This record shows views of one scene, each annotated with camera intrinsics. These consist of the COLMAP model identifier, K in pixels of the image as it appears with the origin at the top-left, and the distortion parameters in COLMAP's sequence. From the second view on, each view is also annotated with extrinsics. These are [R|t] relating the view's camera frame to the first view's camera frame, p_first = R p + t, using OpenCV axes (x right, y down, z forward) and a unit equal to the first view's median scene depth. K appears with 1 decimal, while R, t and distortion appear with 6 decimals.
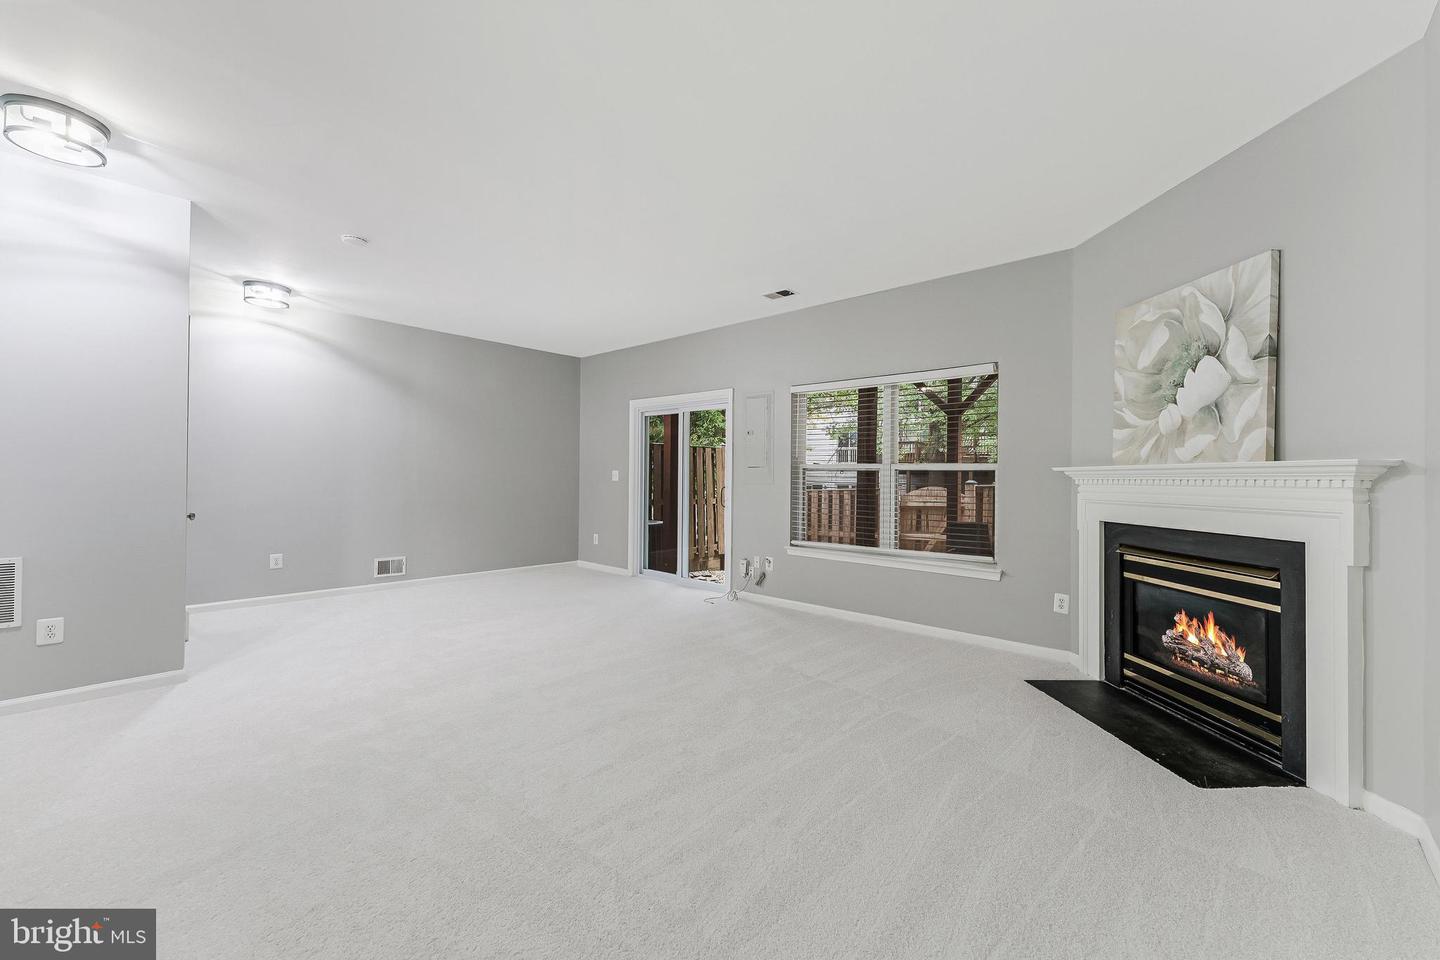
lens RADIAL K [[577.5, 0, 725.5], [0, 577.5, 468.5], [0, 0, 1]] dist [-0.000903, -0.000345]
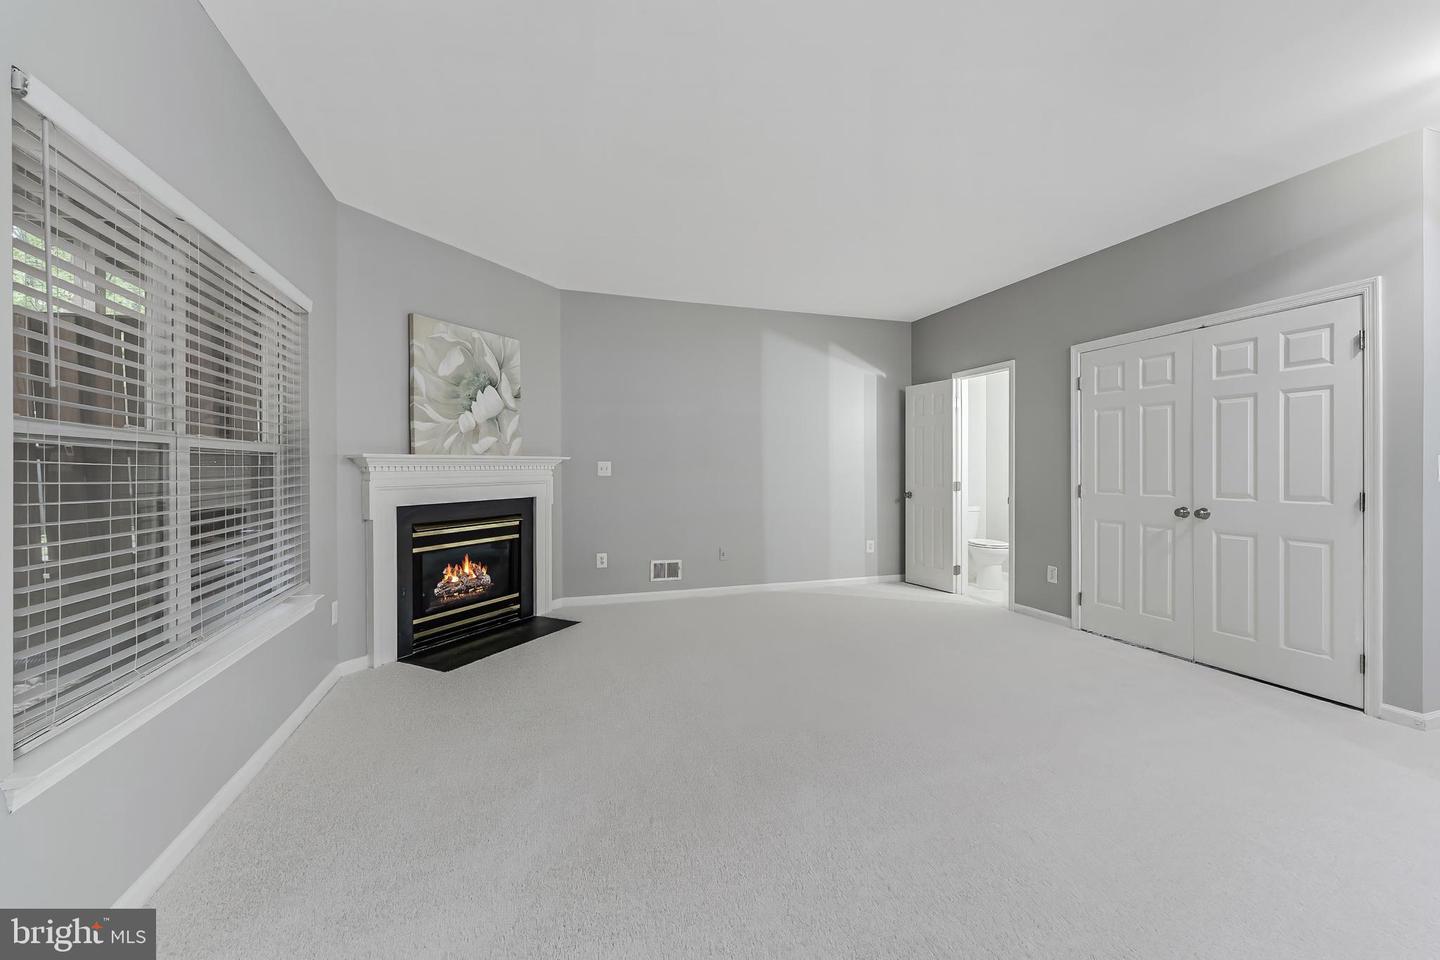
lens RADIAL K [[577.5, 0, 725.5], [0, 577.5, 468.5], [0, 0, 1]] dist [-0.000903, -0.000345]
pose [[-0.873338, -0.008472, 0.487042, -0.438351], [-0.012459, 0.999910, -0.004947, 0.024152], [-0.486956, -0.010389, -0.873365, 1.916429]]
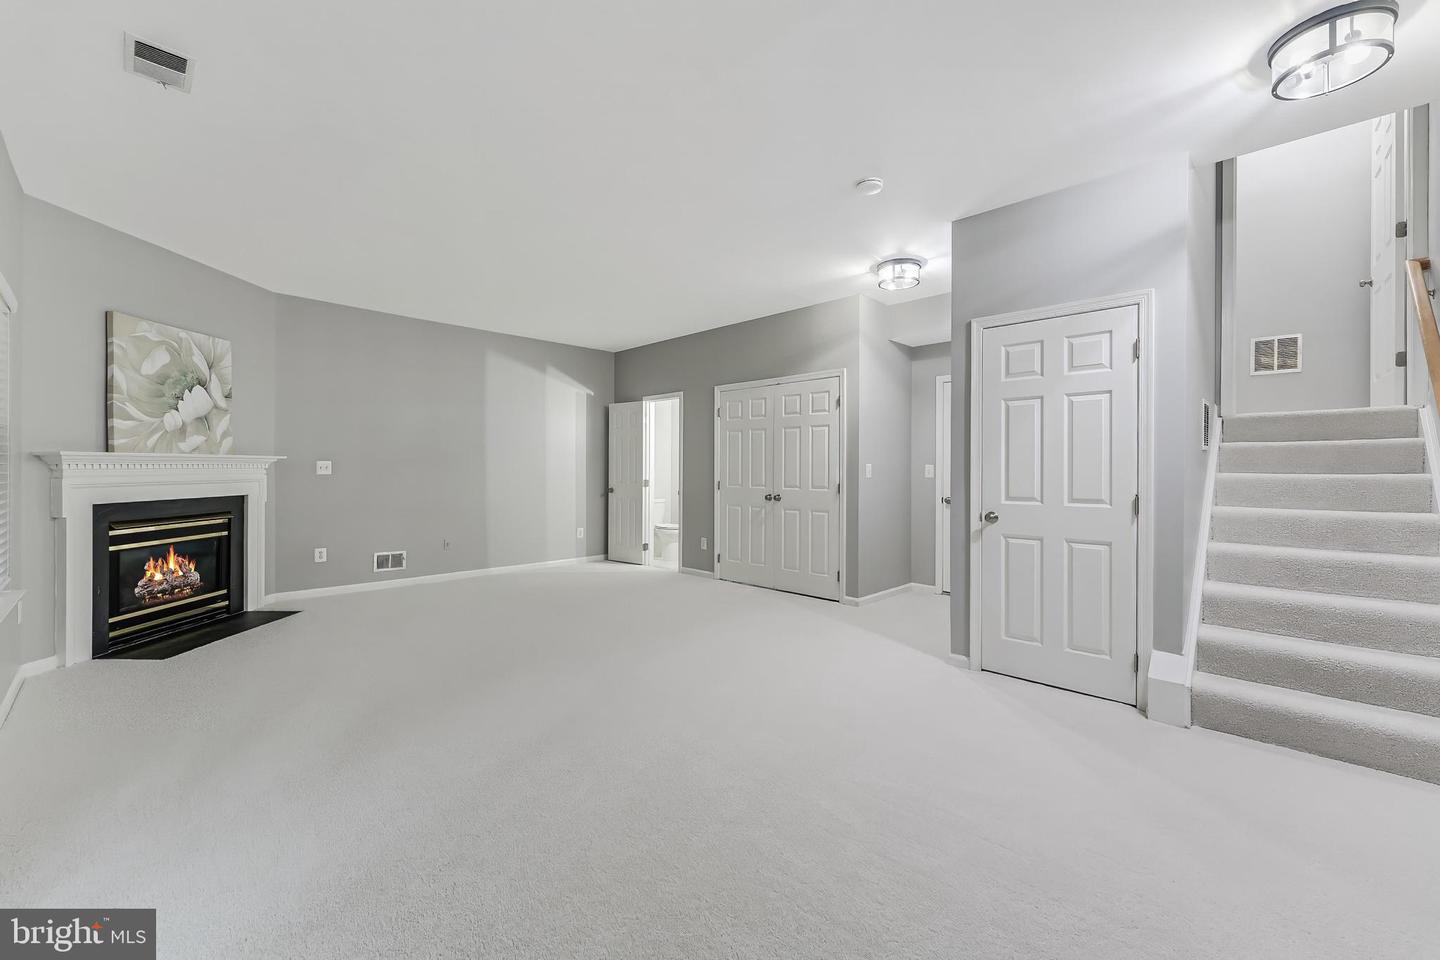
lens RADIAL K [[577.5, 0, 725.5], [0, 577.5, 468.5], [0, 0, 1]] dist [-0.000903, -0.000345]
pose [[-0.998999, -0.014346, 0.042359, -0.622892], [-0.014899, 0.999807, -0.012787, 0.027318], [-0.042167, -0.013405, -0.999021, 2.350906]]
